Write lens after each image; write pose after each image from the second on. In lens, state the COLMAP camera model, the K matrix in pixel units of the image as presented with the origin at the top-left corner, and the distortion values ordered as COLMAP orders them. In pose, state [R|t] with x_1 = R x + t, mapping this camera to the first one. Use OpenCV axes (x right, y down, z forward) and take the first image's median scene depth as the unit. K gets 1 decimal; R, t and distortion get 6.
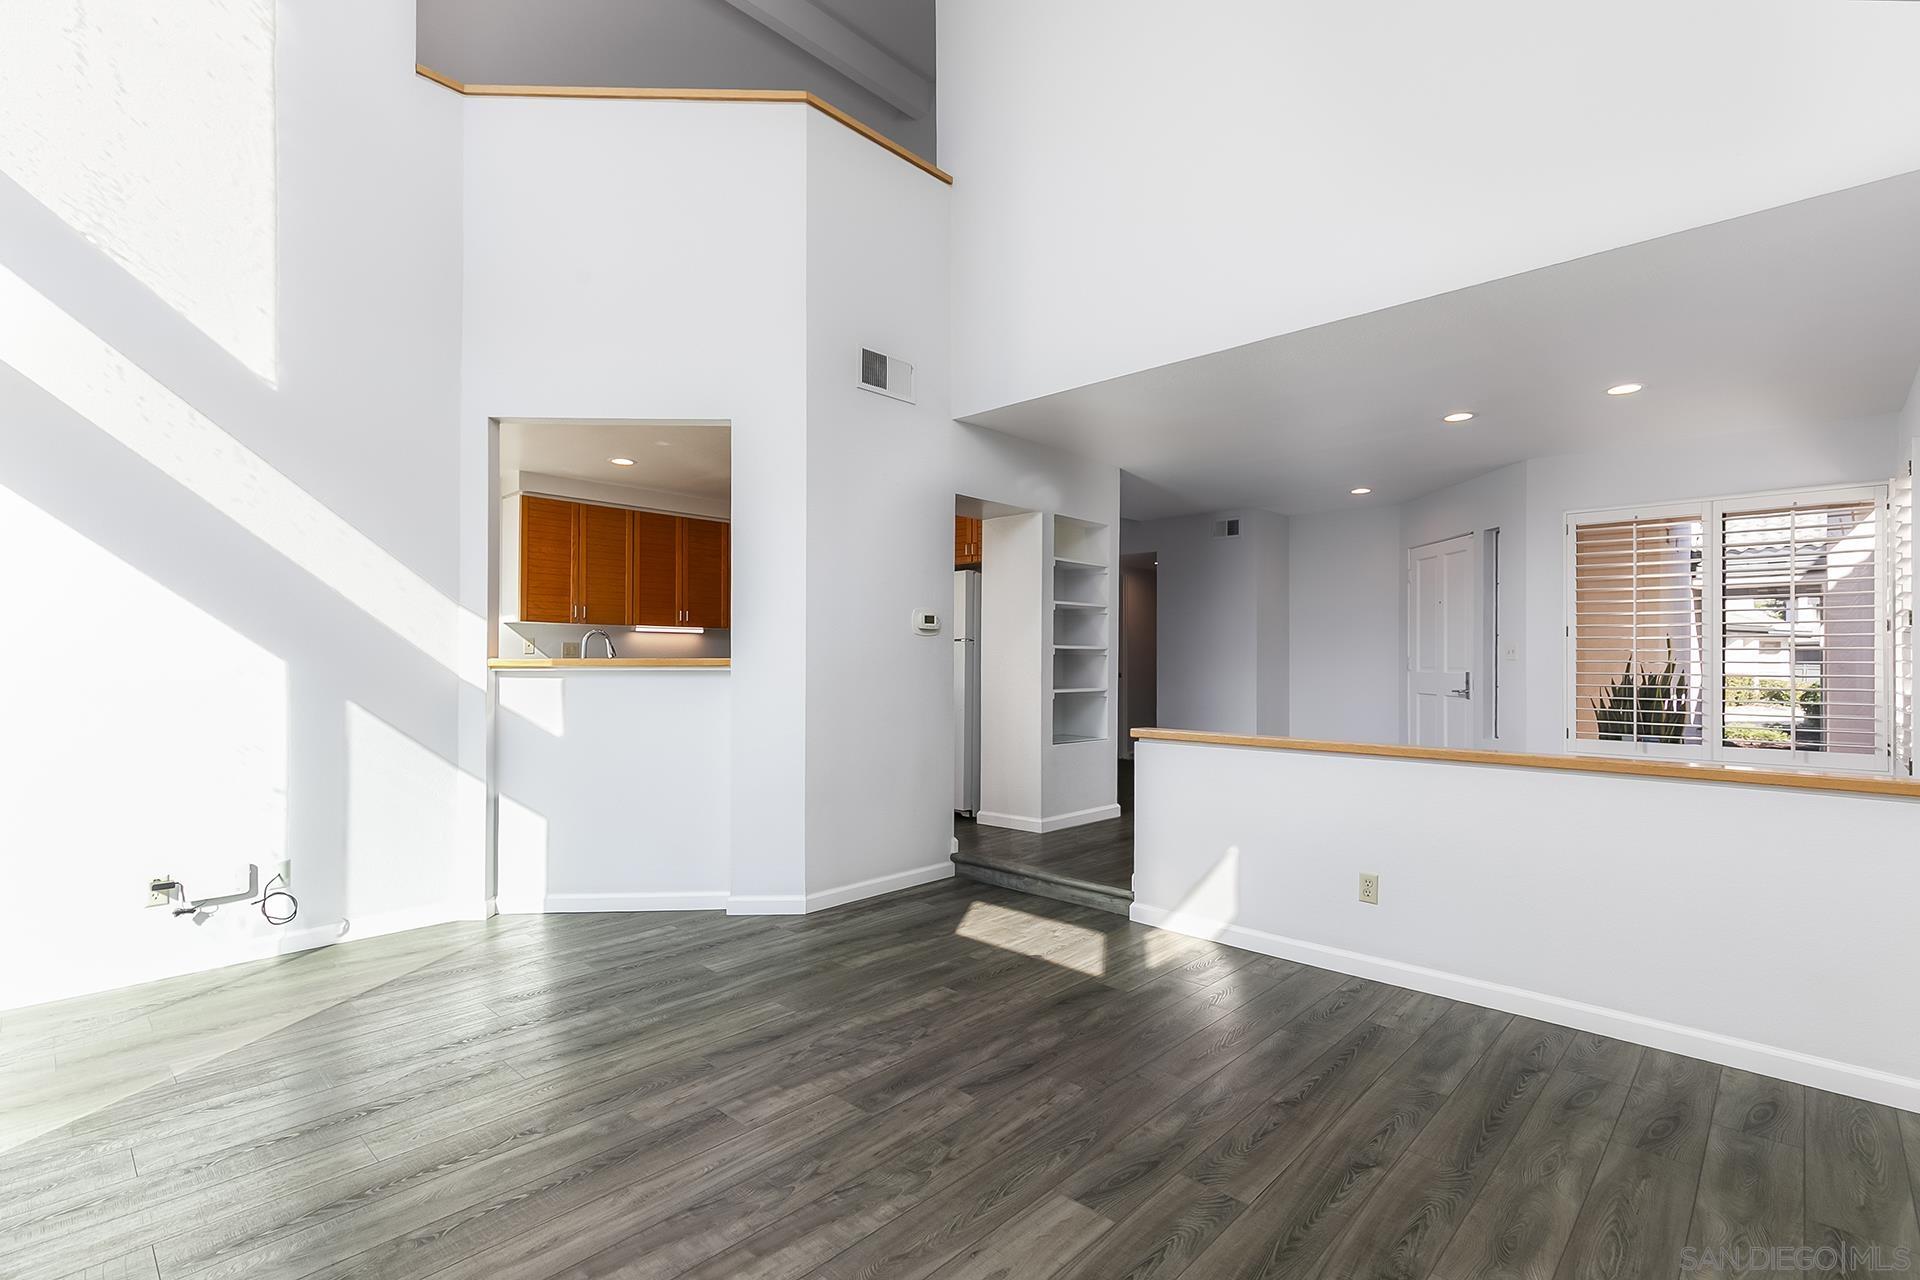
lens RADIAL K [[871.7, 0, 963.1], [0, 871.7, 652.5], [0, 0, 1]] dist [0.005607, -0.000036]
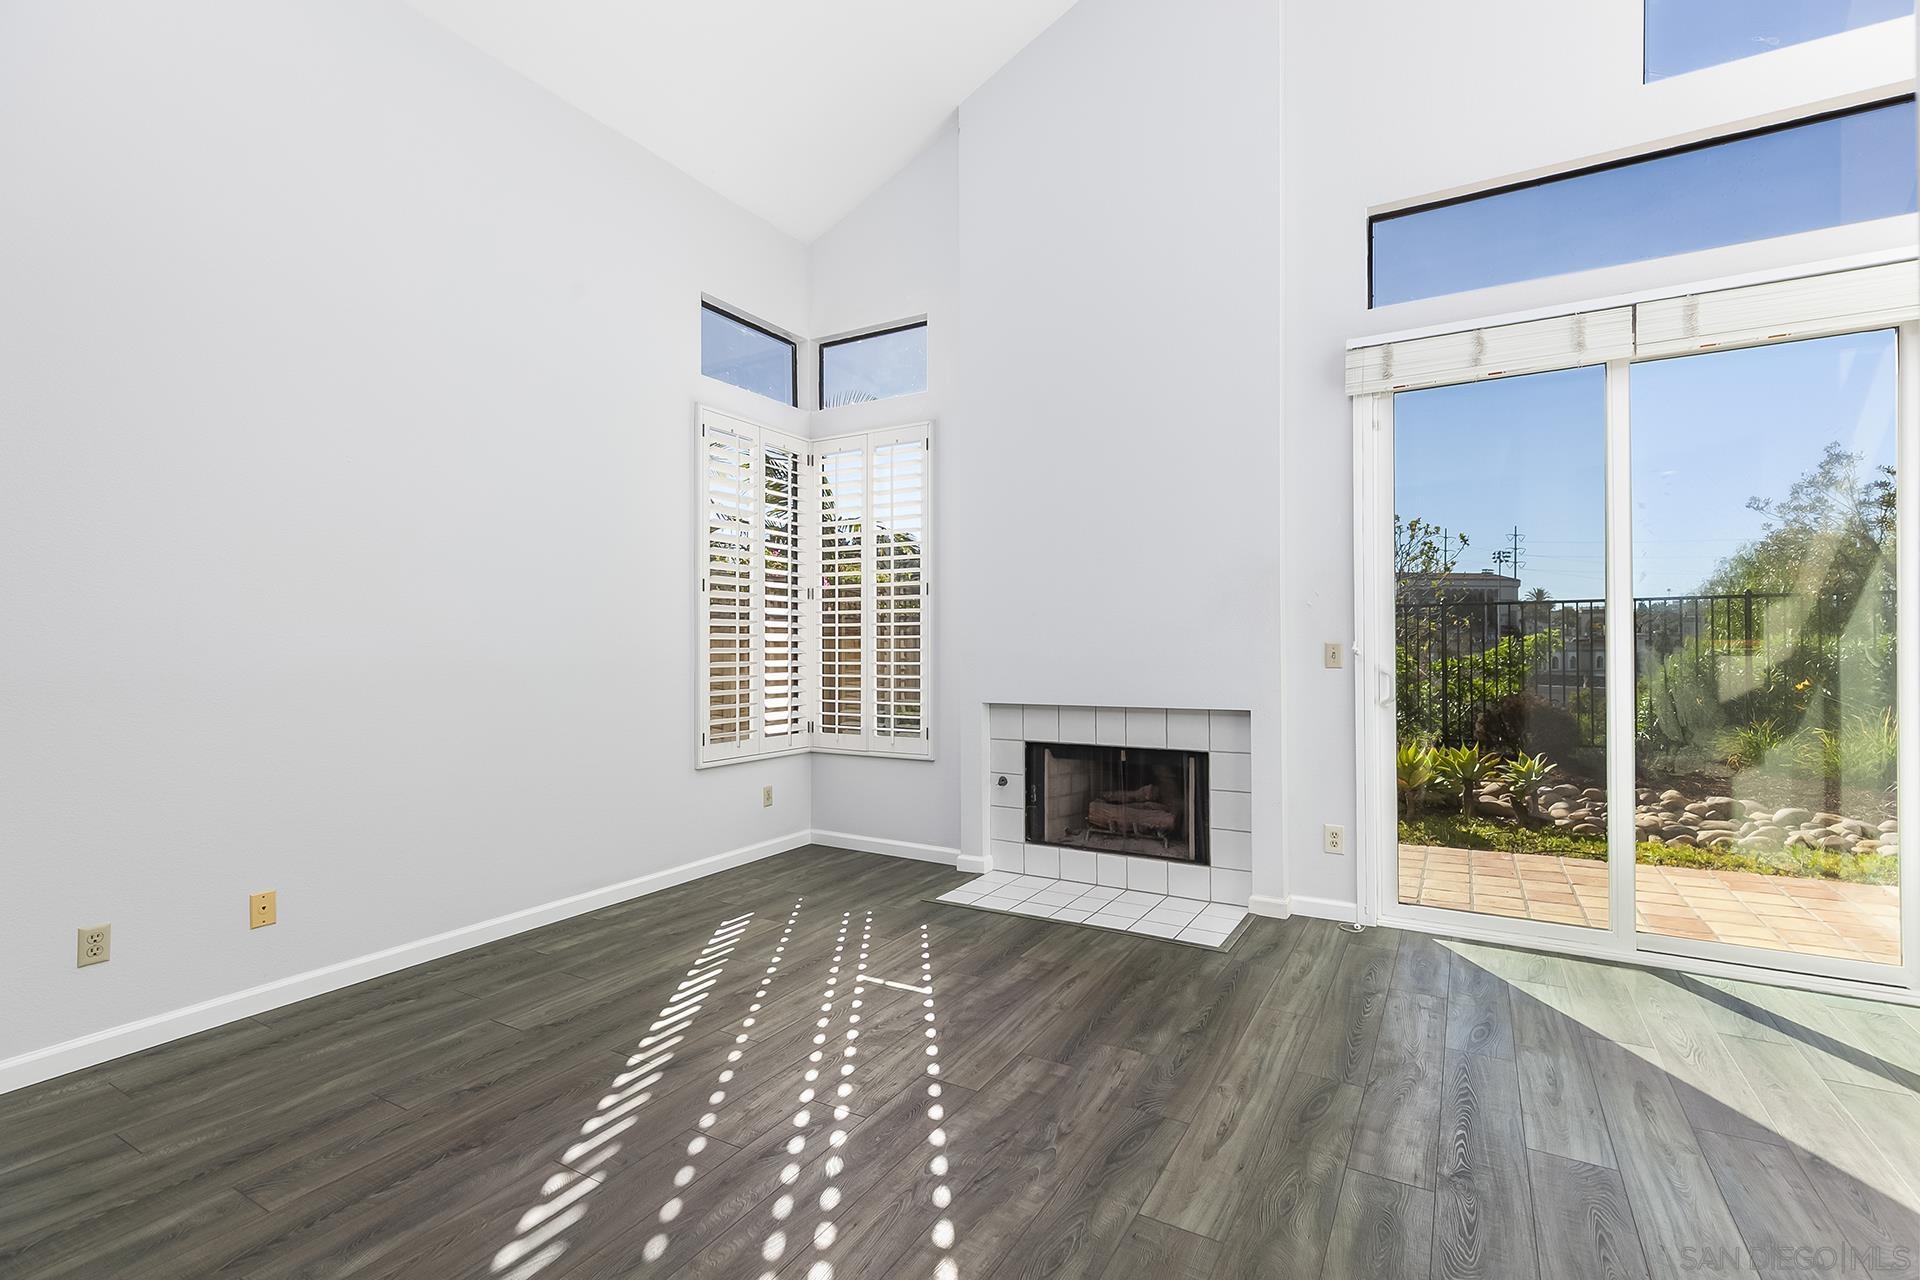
lens RADIAL K [[871.7, 0, 947.5], [0, 871.7, 643.4], [0, 0, 1]] dist [0.005607, -0.000036]
pose [[-0.976451, 0.001400, -0.215735, 0.053774], [0.003066, 0.999968, -0.007386, 0.011506], [0.215718, -0.007873, -0.976424, 1.169796]]
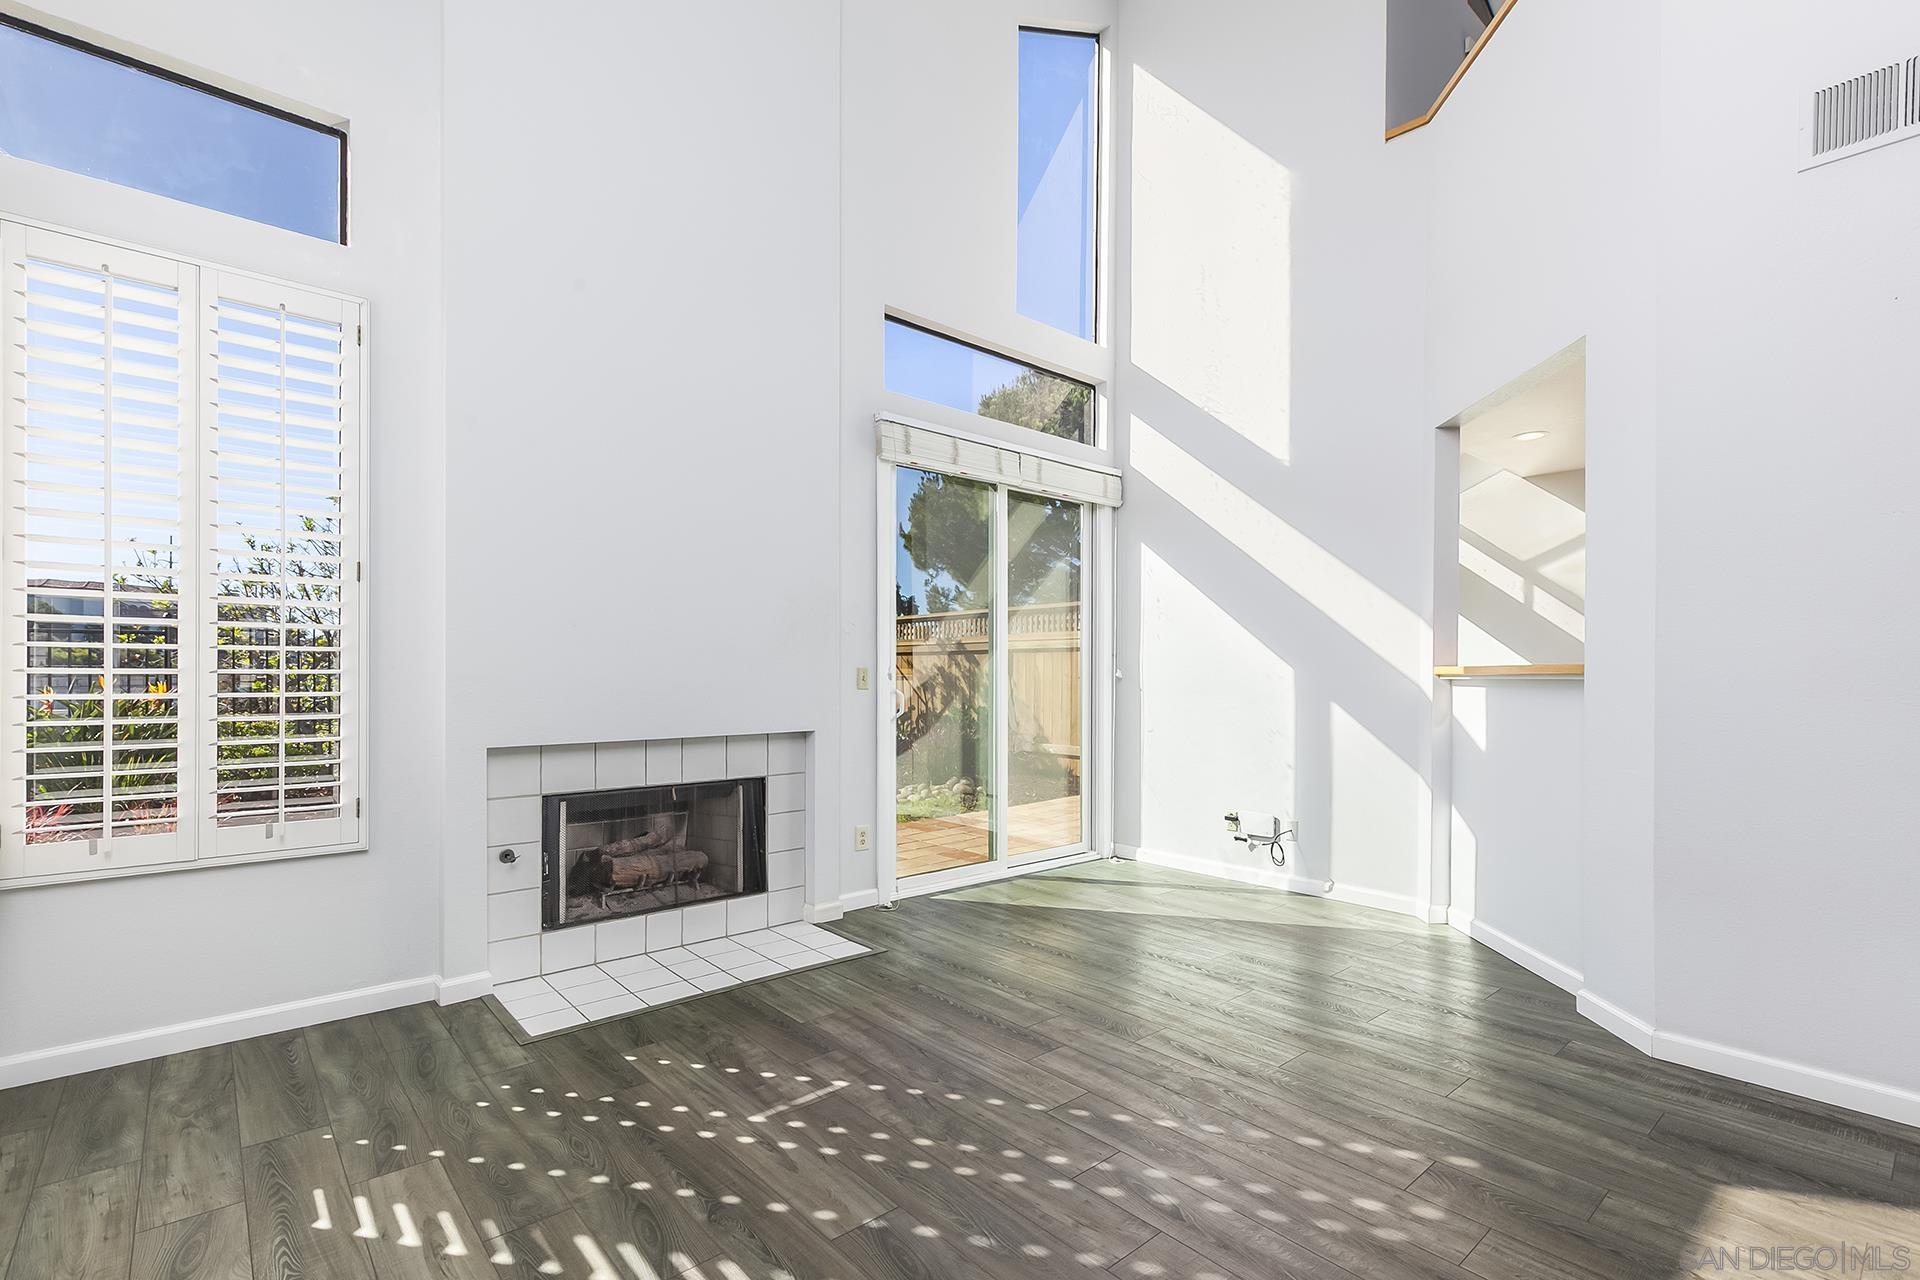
lens RADIAL K [[871.7, 0, 992.2], [0, 871.7, 678.6], [0, 0, 1]] dist [0.005607, -0.000036]
pose [[-0.081400, -0.002017, -0.996679, 0.512663], [0.004603, 0.999987, -0.002400, 0.022274], [0.996671, -0.004783, -0.081390, 0.587235]]
